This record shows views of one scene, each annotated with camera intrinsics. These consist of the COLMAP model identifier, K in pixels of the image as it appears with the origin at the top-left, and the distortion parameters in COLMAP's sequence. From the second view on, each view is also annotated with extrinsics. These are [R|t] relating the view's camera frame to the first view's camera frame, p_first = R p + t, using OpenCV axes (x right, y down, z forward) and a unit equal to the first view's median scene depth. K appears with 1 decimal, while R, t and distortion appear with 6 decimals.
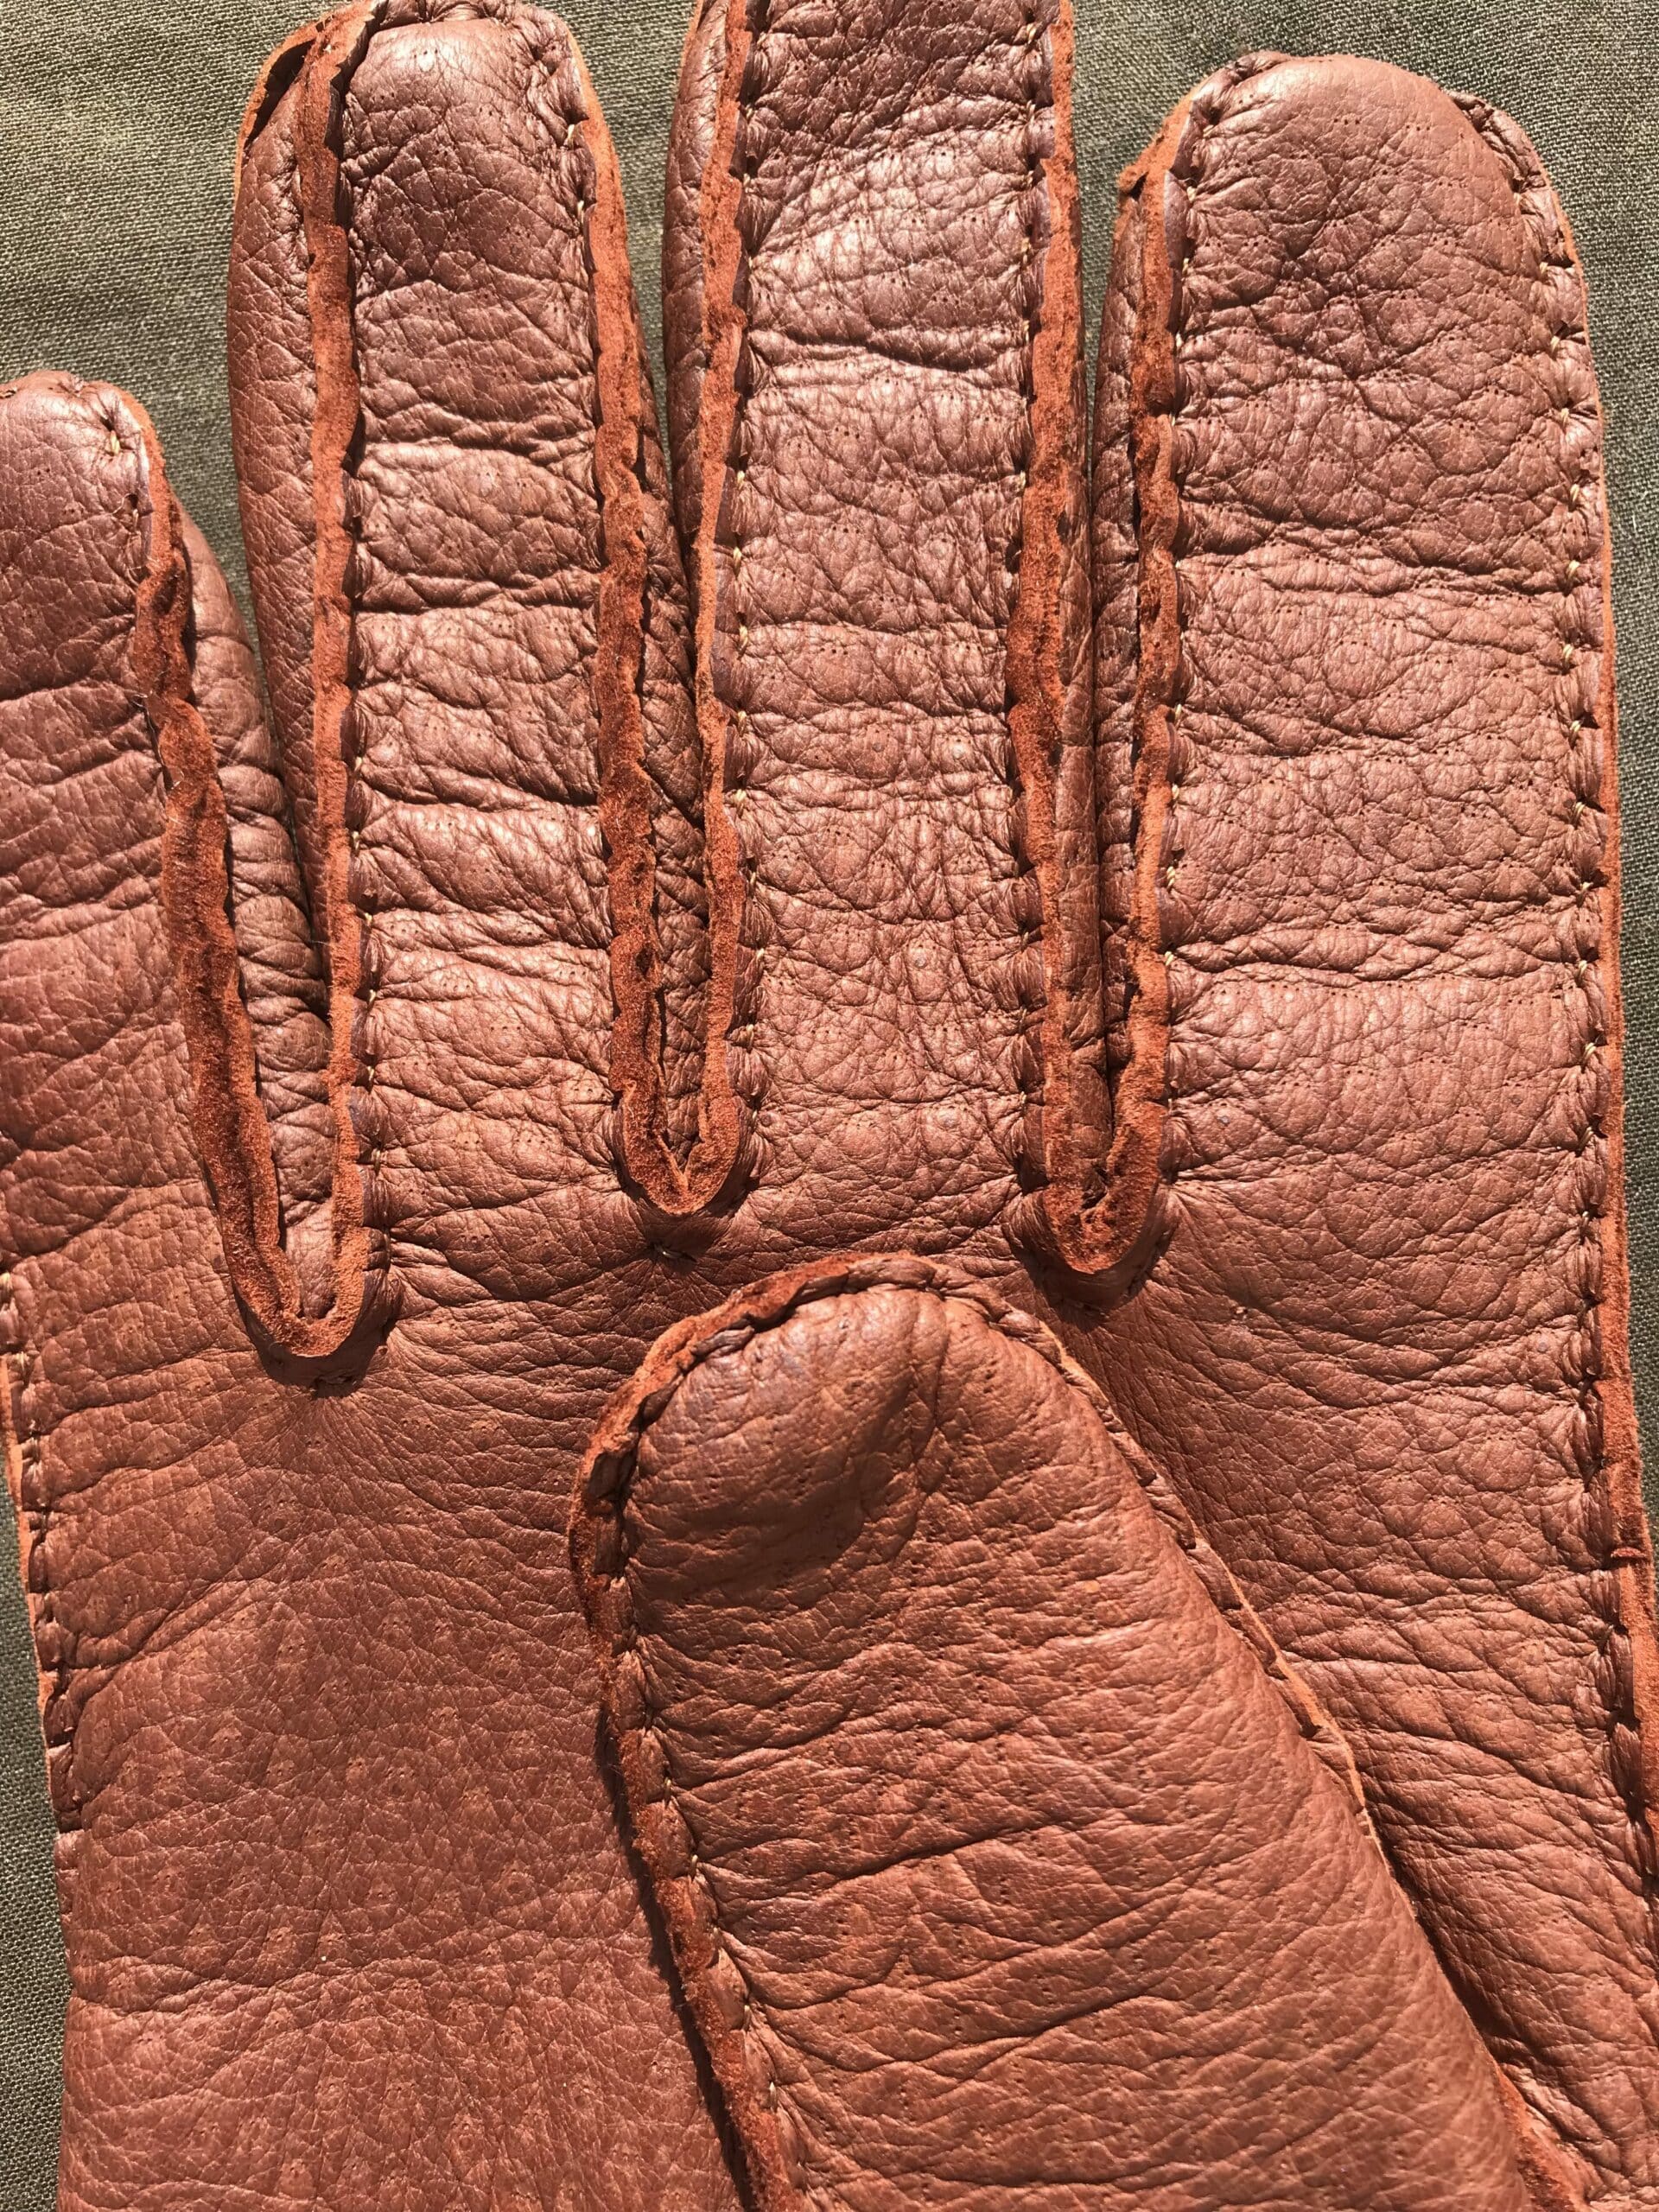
lens RADIAL K [[1773.3, 0, 824.5], [0, 1773.3, 1098.8], [0, 0, 1]] dist [-0.018364, -0.002329]
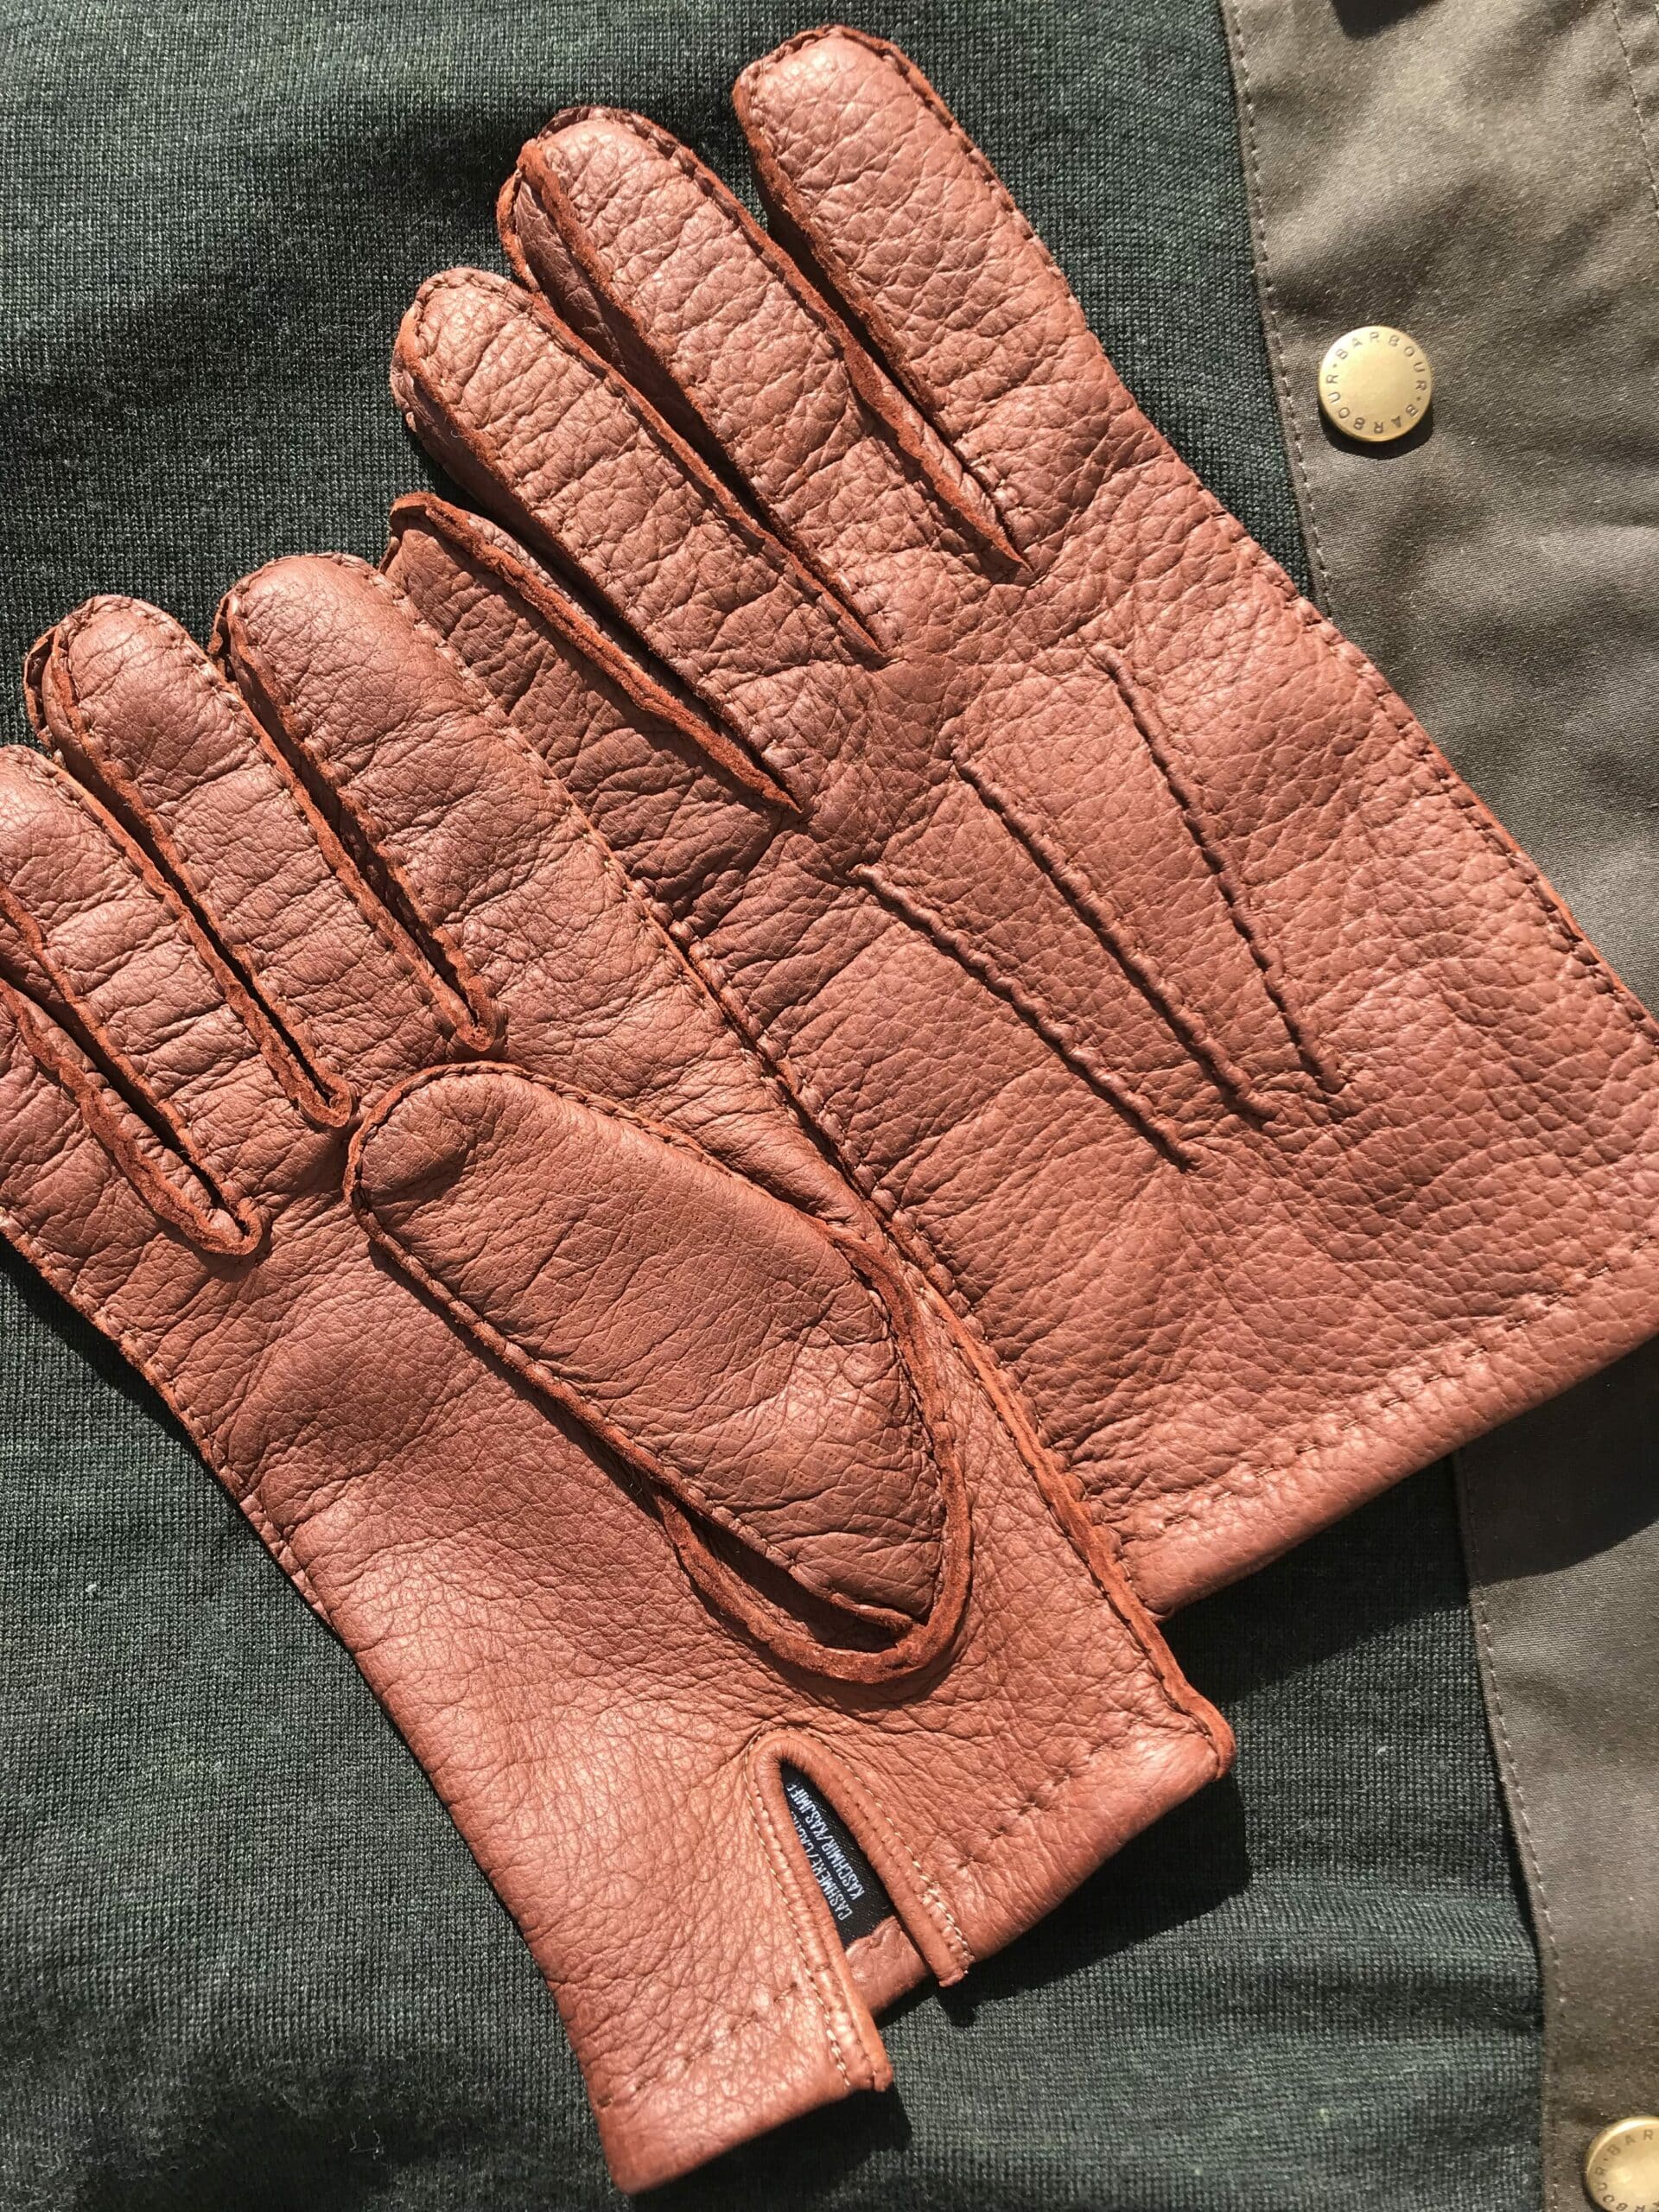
lens RADIAL K [[1773.3, 0, 826.5], [0, 1773.3, 1108.0], [0, 0, 1]] dist [-0.018364, -0.002329]
pose [[0.734973, -0.583084, 0.346161, -0.433887], [0.545920, 0.811609, 0.207997, -0.104130], [-0.402227, 0.036104, 0.914828, -1.492111]]
